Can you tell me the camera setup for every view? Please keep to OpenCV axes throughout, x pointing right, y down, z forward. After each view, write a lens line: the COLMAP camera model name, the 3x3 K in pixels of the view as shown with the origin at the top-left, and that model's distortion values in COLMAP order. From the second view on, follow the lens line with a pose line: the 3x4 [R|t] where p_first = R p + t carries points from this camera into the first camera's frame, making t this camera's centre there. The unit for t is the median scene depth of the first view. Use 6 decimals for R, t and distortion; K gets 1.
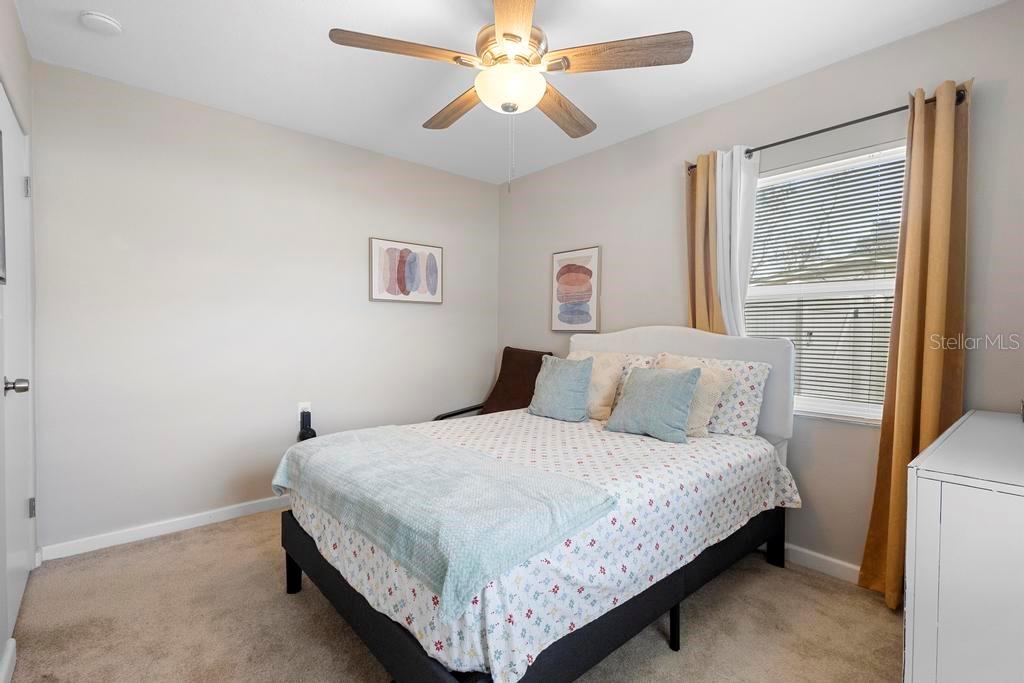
lens RADIAL K [[468.0, 0, 512.0], [0, 468.0, 341.5], [0, 0, 1]] dist [0.003718, 0.000817]
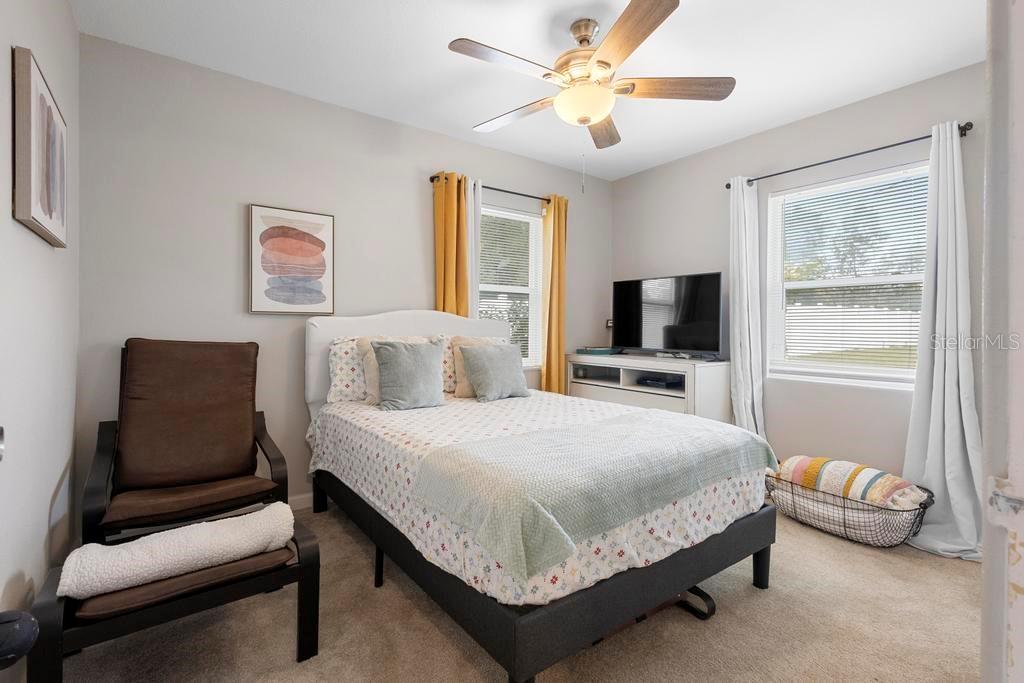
lens RADIAL K [[468.0, 0, 512.0], [0, 468.0, 341.5], [0, 0, 1]] dist [0.003718, 0.000817]
pose [[0.075631, -0.041648, 0.996266, -0.662638], [0.022843, 0.998938, 0.040025, 0.003851], [-0.996874, 0.019731, 0.076502, 0.593588]]
